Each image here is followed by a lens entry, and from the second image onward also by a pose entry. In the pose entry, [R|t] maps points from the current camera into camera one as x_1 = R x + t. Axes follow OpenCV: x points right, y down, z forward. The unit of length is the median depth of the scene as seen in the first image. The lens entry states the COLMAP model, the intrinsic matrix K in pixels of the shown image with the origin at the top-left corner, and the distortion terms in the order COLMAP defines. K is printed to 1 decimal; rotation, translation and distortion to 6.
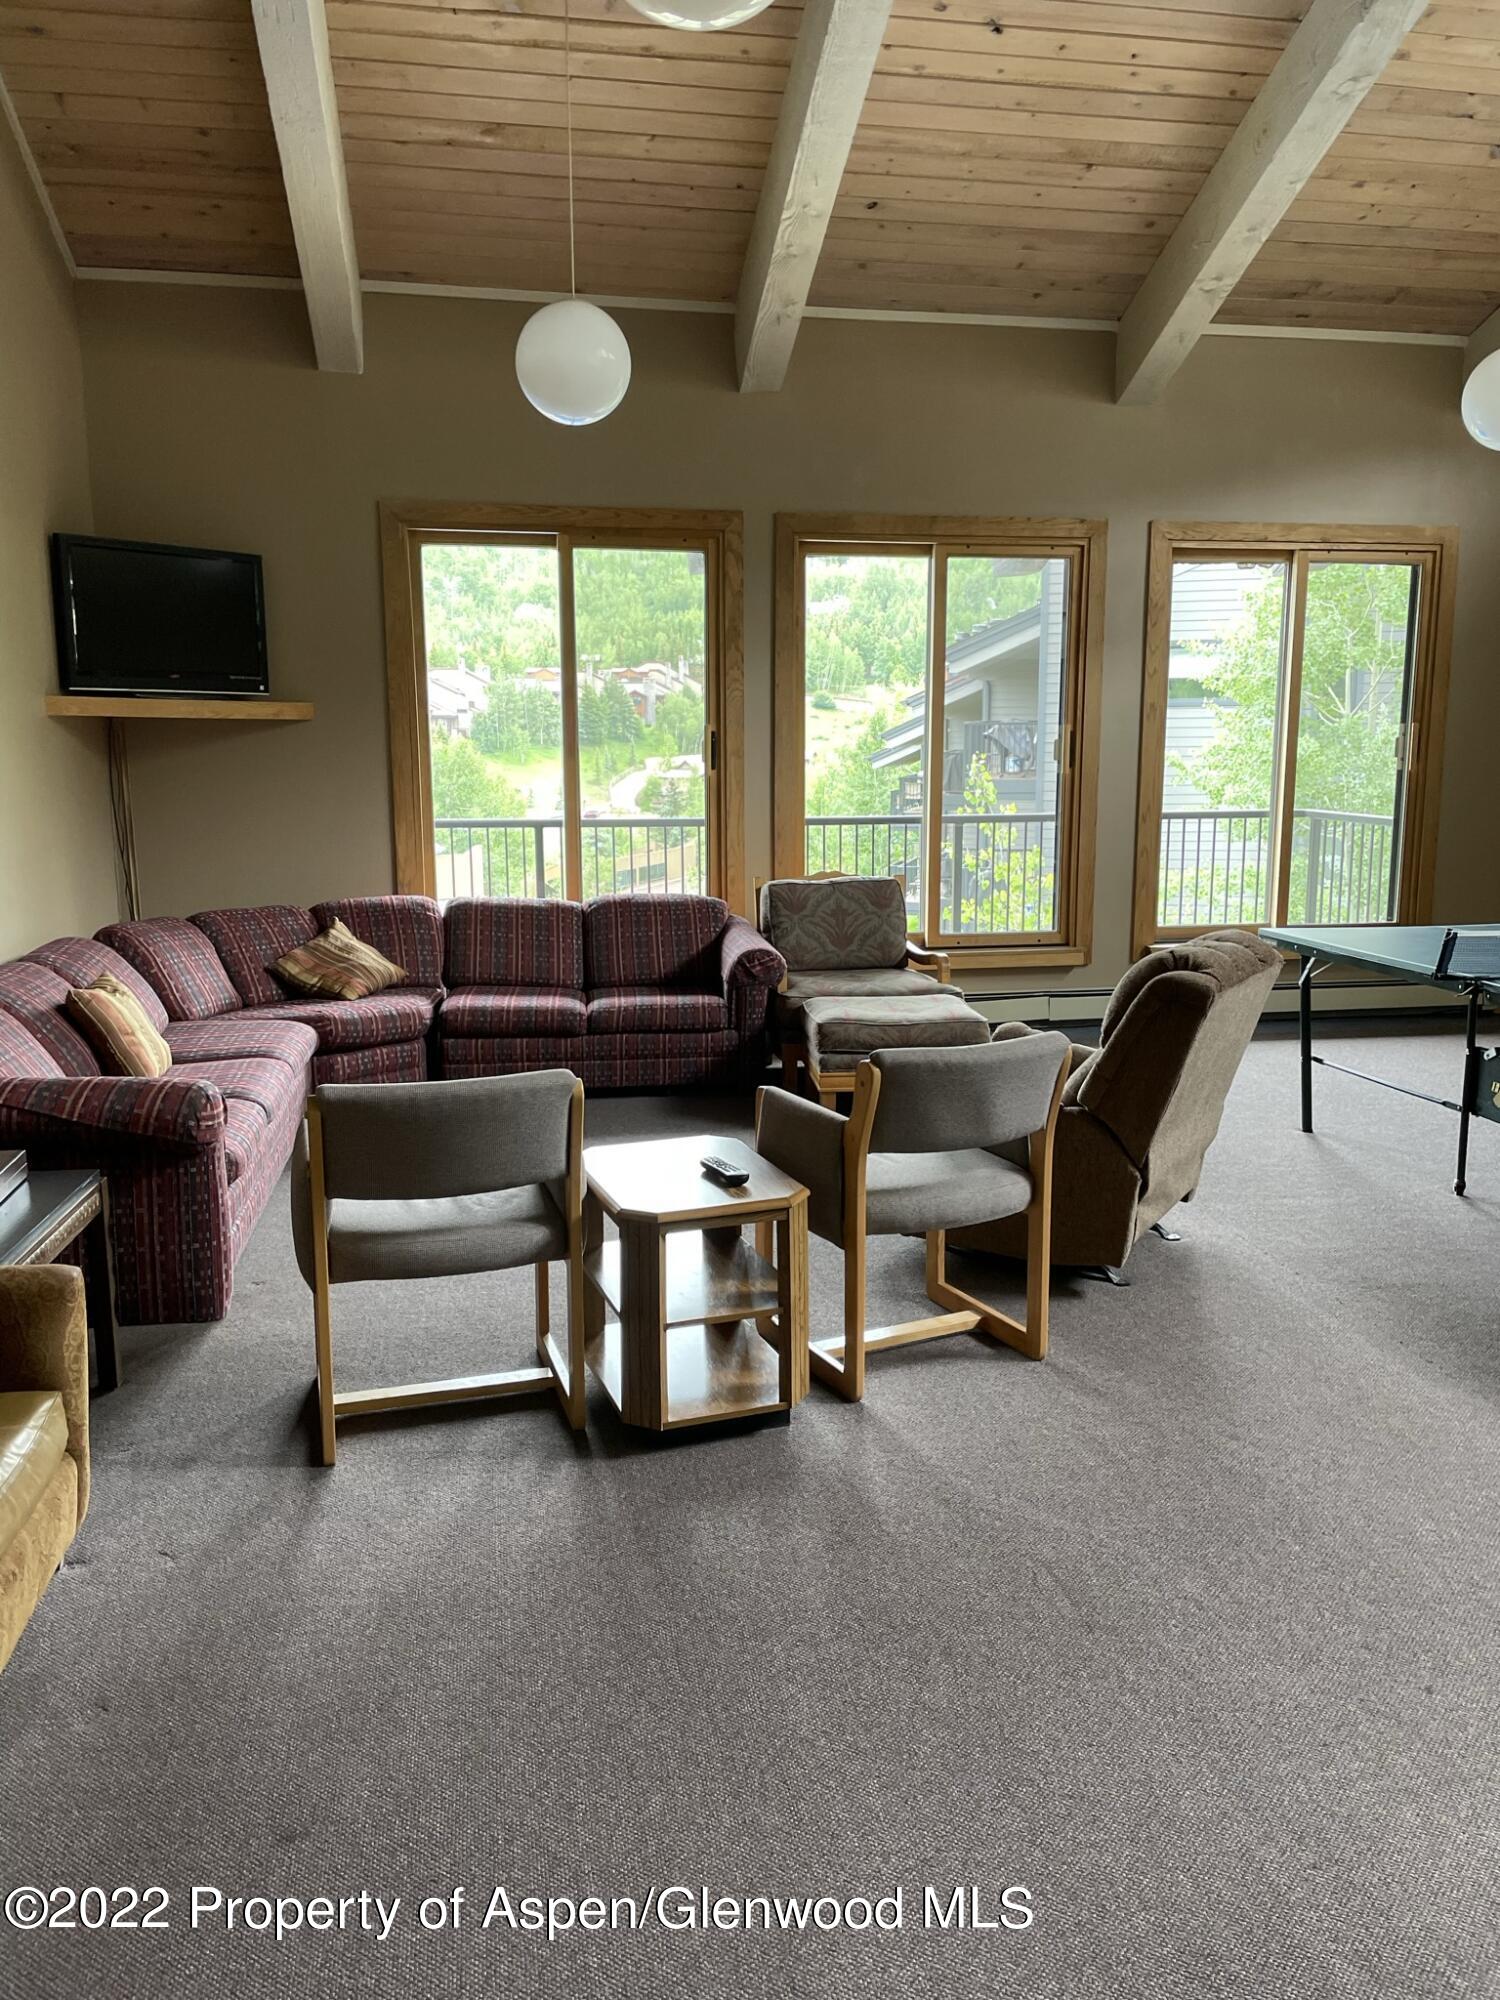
lens RADIAL K [[1513.1, 0, 744.7], [0, 1513.1, 997.2], [0, 0, 1]] dist [0.069909, -0.090718]
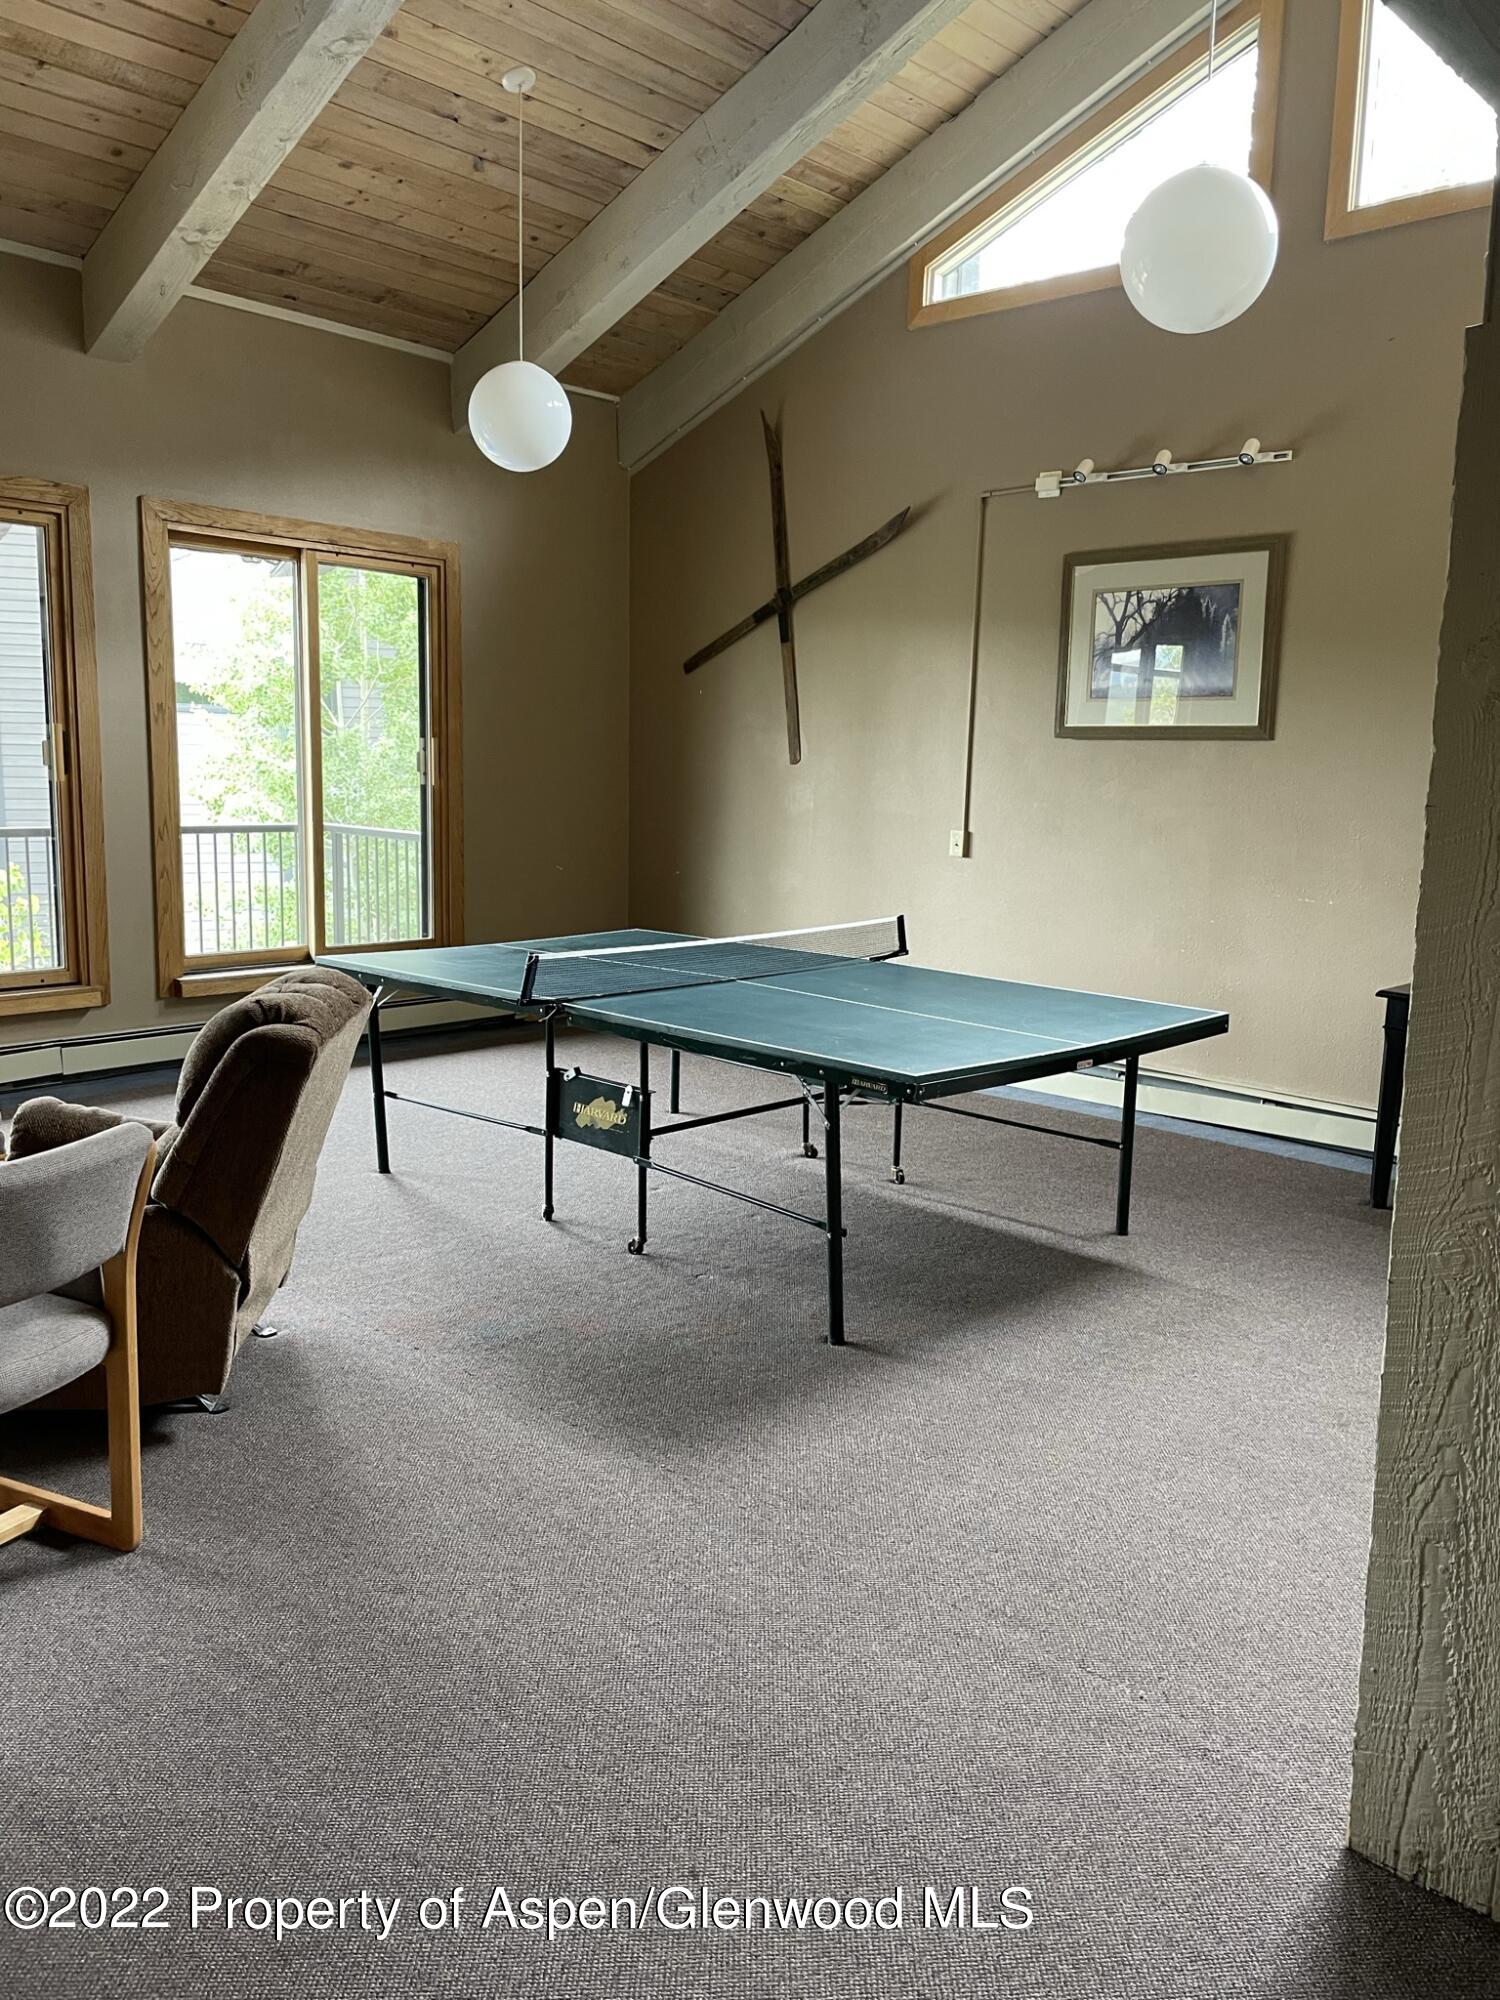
lens RADIAL K [[1513.1, 0, 755.3], [0, 1513.1, 976.6], [0, 0, 1]] dist [0.069909, -0.090718]
pose [[0.794668, -0.065040, 0.603550, -0.002080], [0.076936, 0.997017, 0.006143, -0.018370], [-0.602149, 0.041553, 0.797302, 0.119147]]
